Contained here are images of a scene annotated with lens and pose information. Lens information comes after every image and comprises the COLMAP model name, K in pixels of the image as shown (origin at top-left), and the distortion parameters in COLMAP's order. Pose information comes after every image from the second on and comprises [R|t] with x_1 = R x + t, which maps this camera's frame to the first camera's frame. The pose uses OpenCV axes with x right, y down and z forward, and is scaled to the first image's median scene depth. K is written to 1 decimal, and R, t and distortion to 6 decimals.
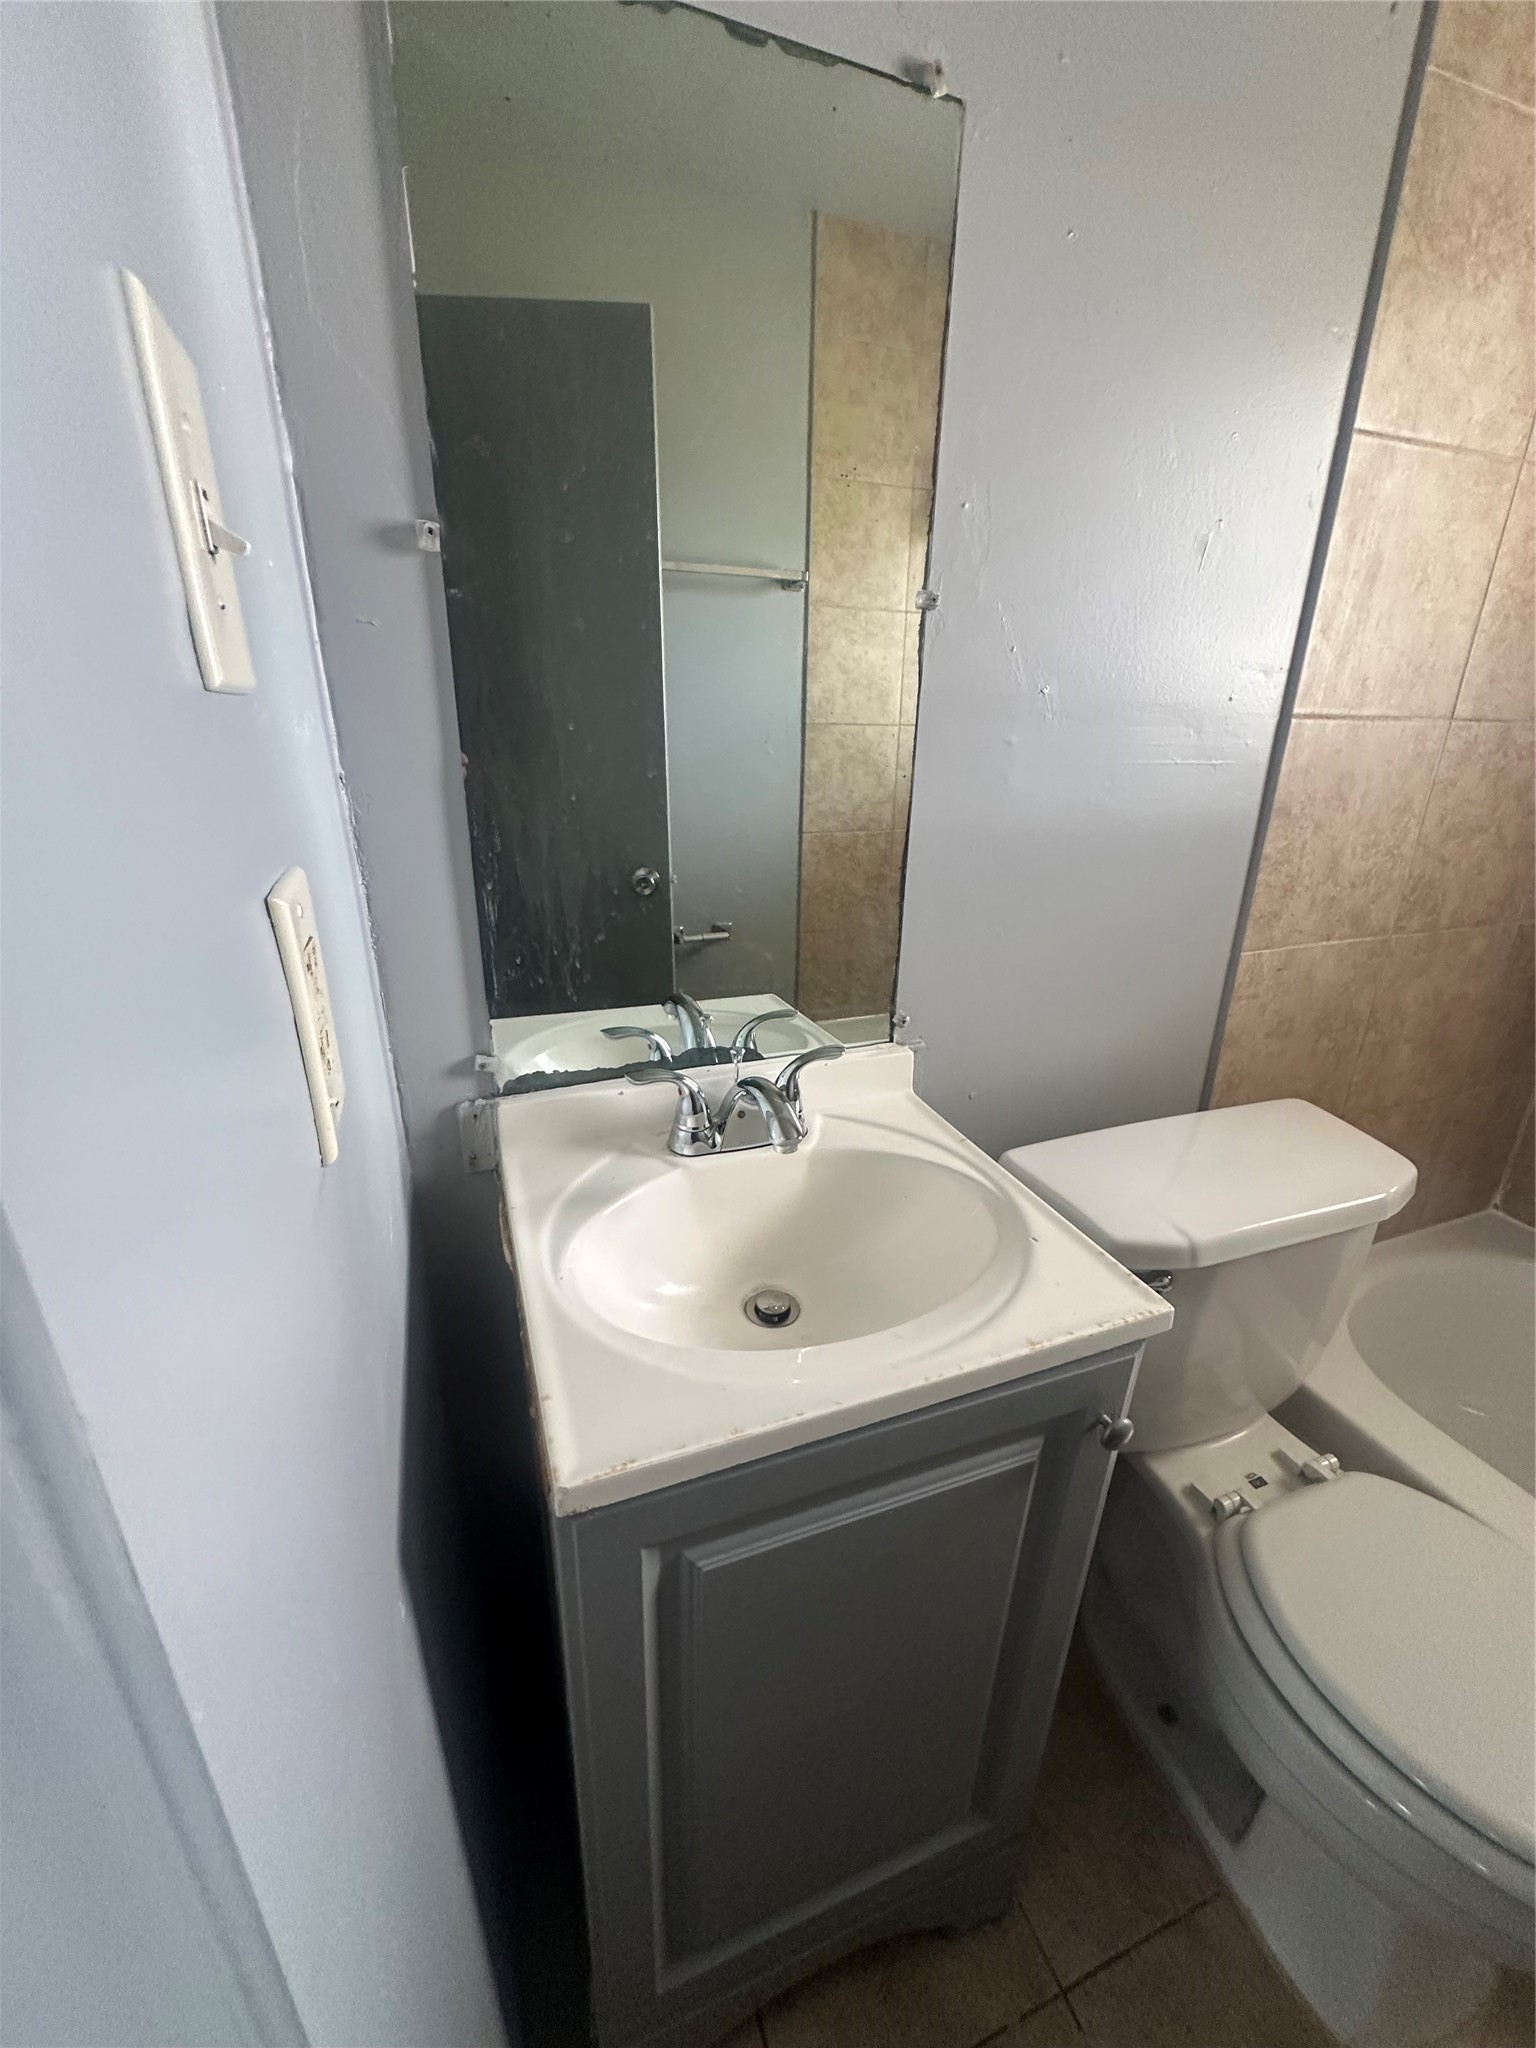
lens RADIAL K [[814.8, 0, 774.9], [0, 814.8, 1024.0], [0, 0, 1]] dist [0.000208, -0.000263]
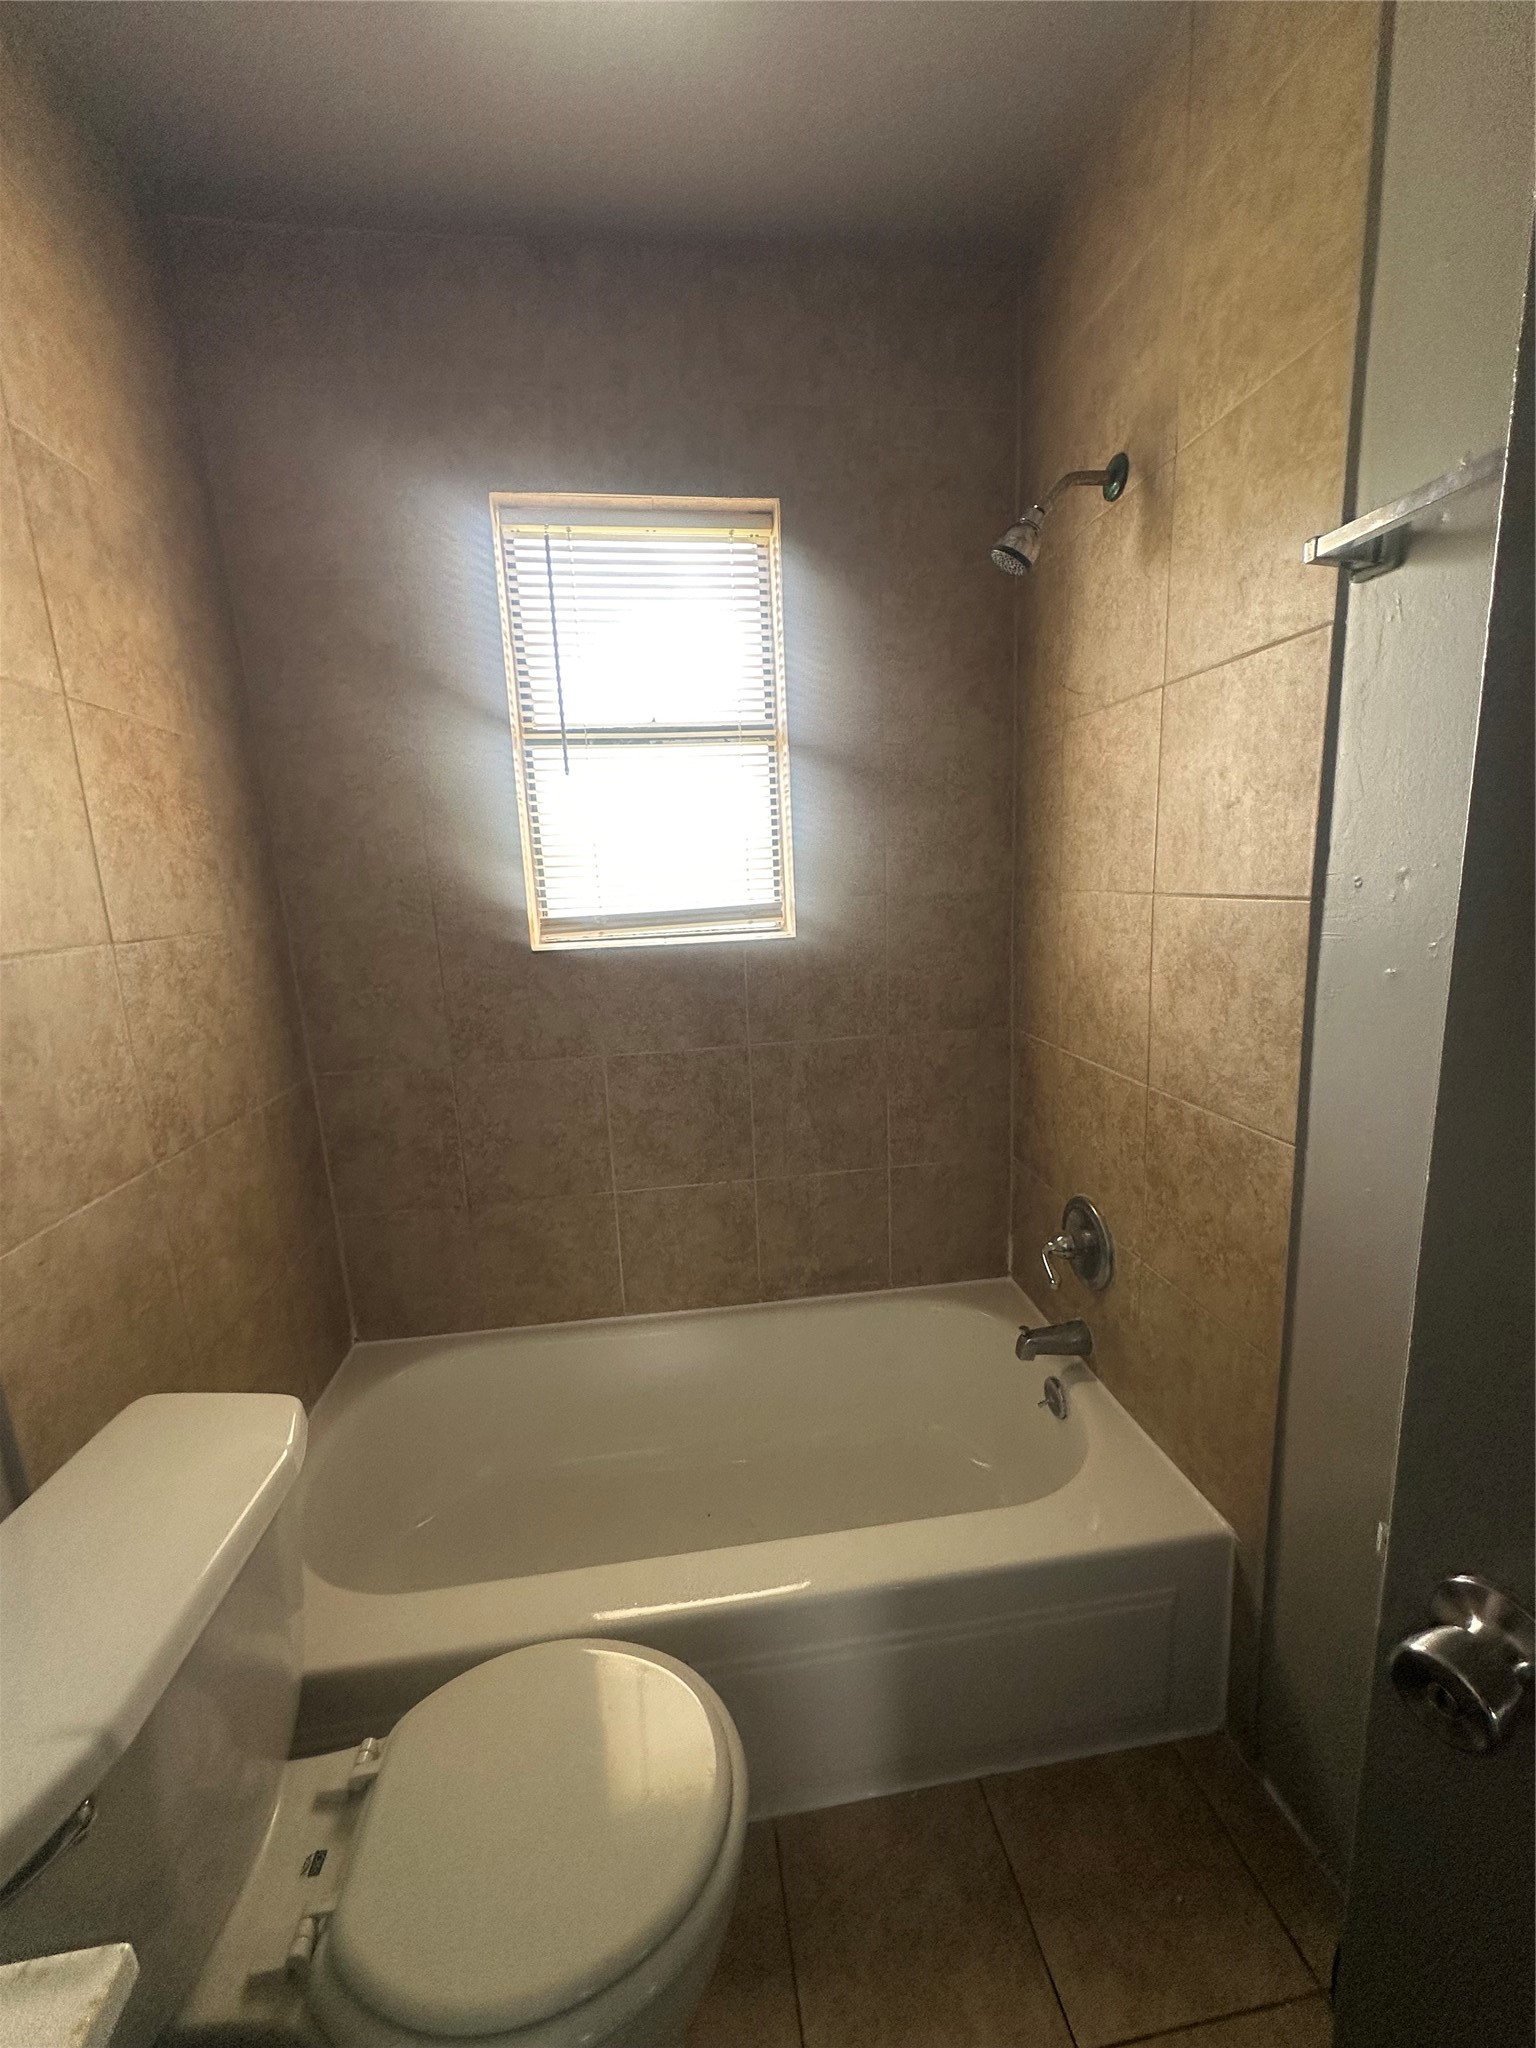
lens RADIAL K [[814.8, 0, 770.9], [0, 814.8, 1027.0], [0, 0, 1]] dist [0.000208, -0.000263]
pose [[0.223098, -0.201679, 0.953705, 0.084861], [0.377877, 0.919756, 0.106104, -0.101970], [-0.898574, 0.336712, 0.281406, 0.085515]]
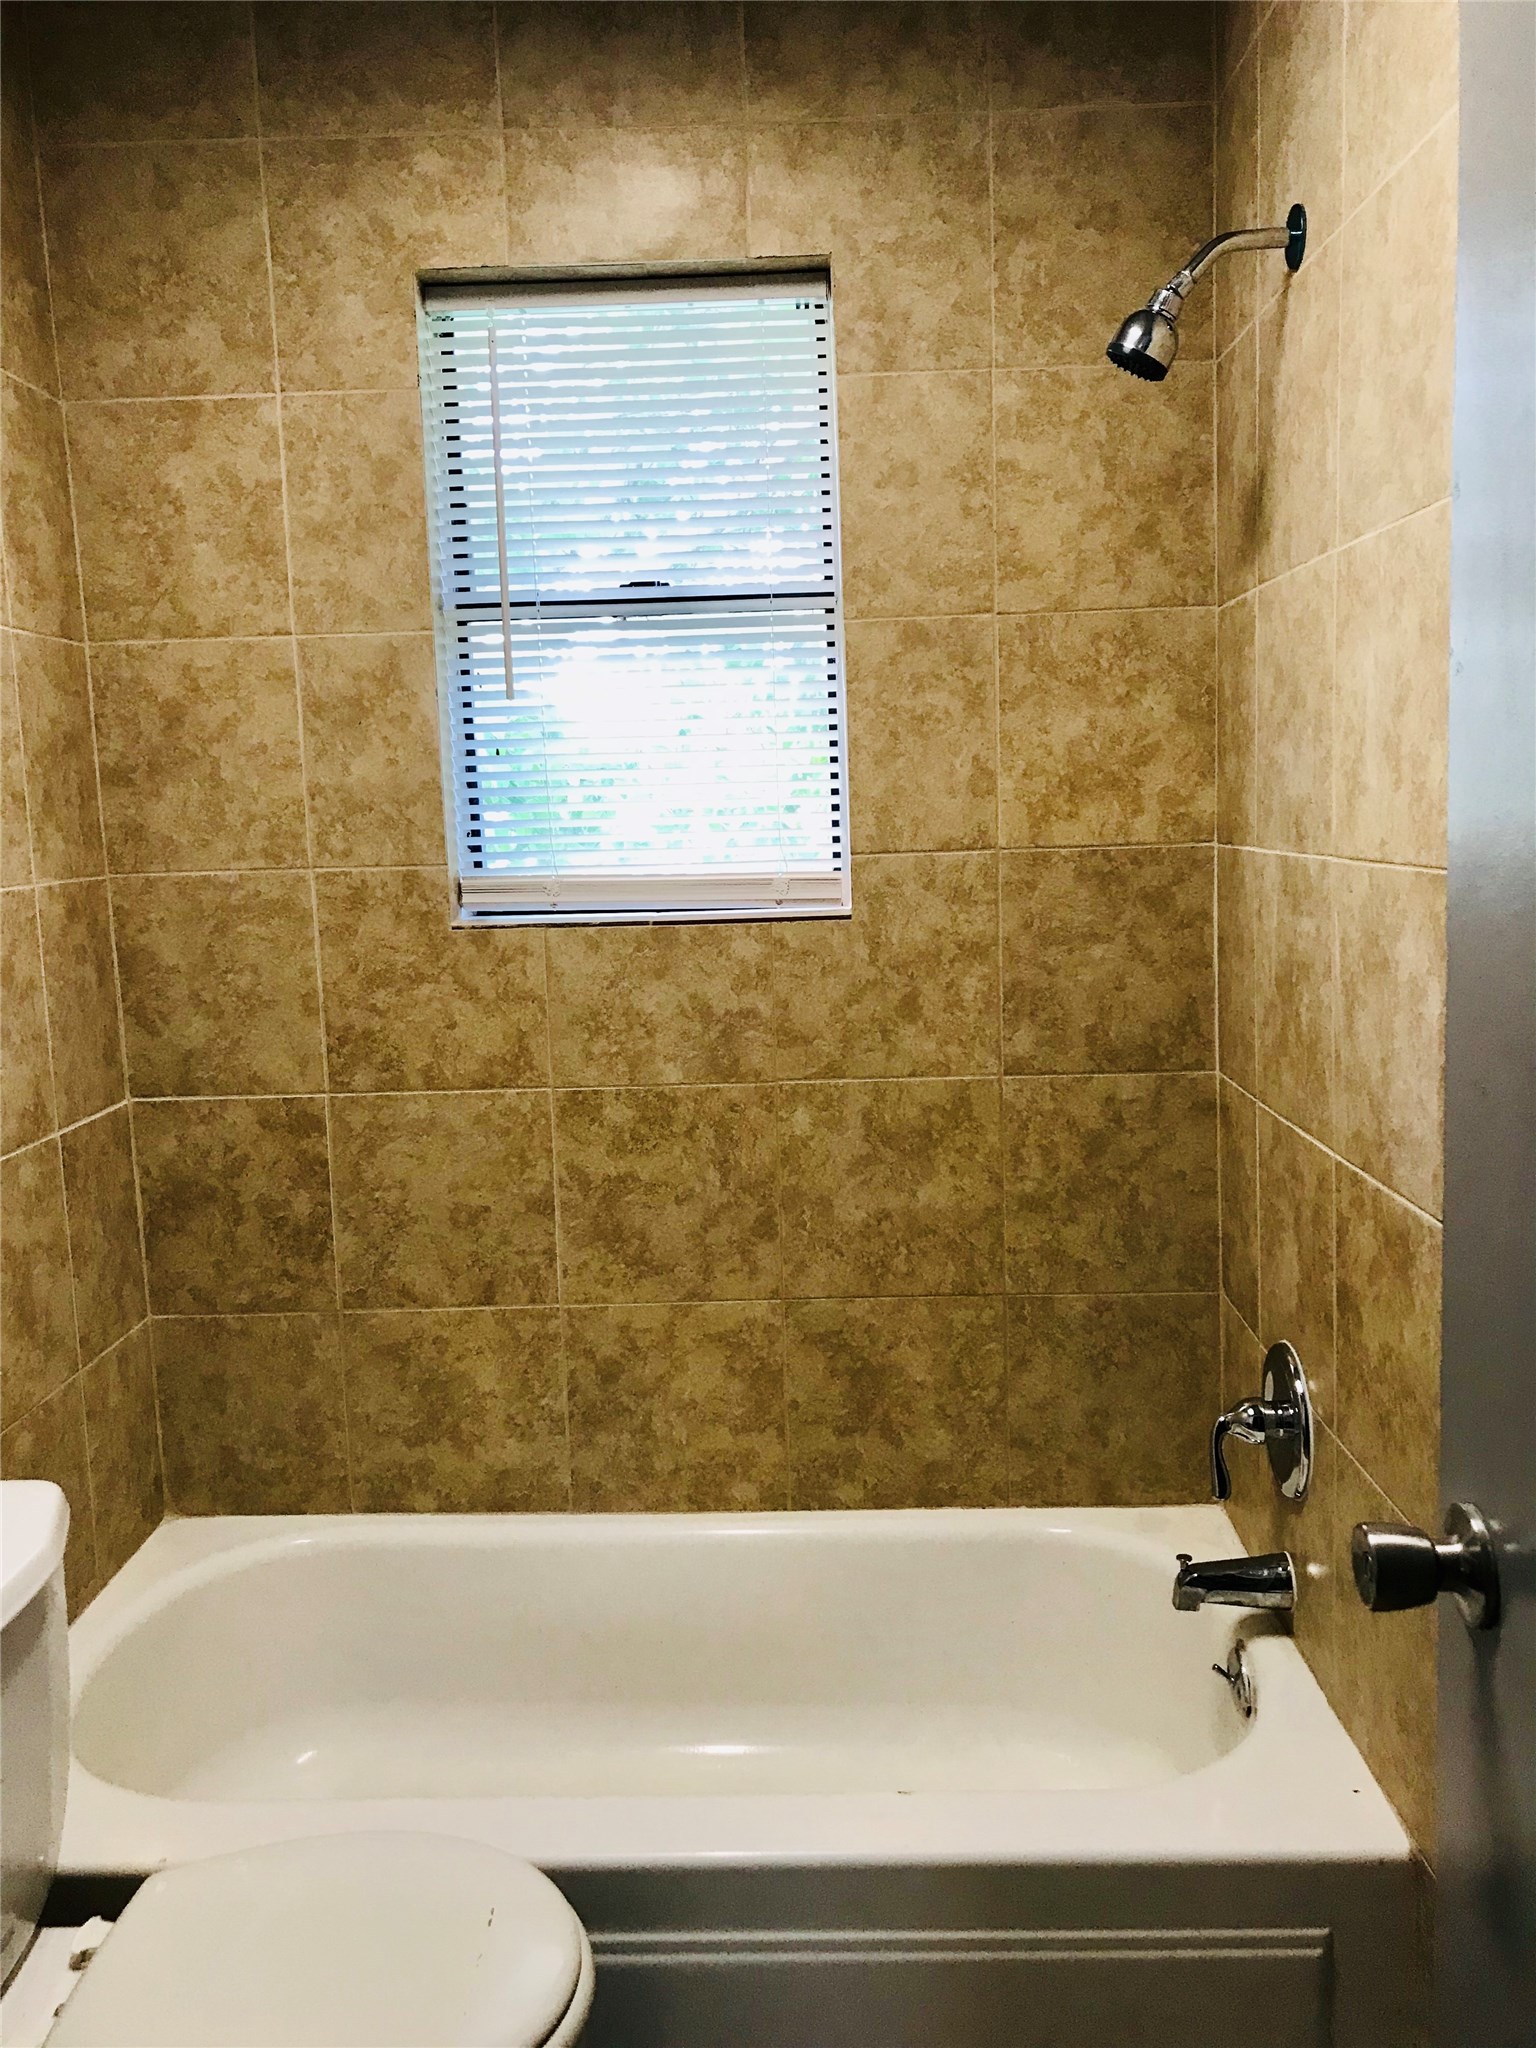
lens RADIAL K [[1783.7, 0, 776.6], [0, 1783.7, 1017.8], [0, 0, 1]] dist [0.071531, -0.002130]
pose [[0.375683, -0.141274, 0.915917, -0.454270], [0.353059, 0.935601, -0.000504, 0.015362], [-0.856862, 0.323563, 0.401367, -0.350663]]
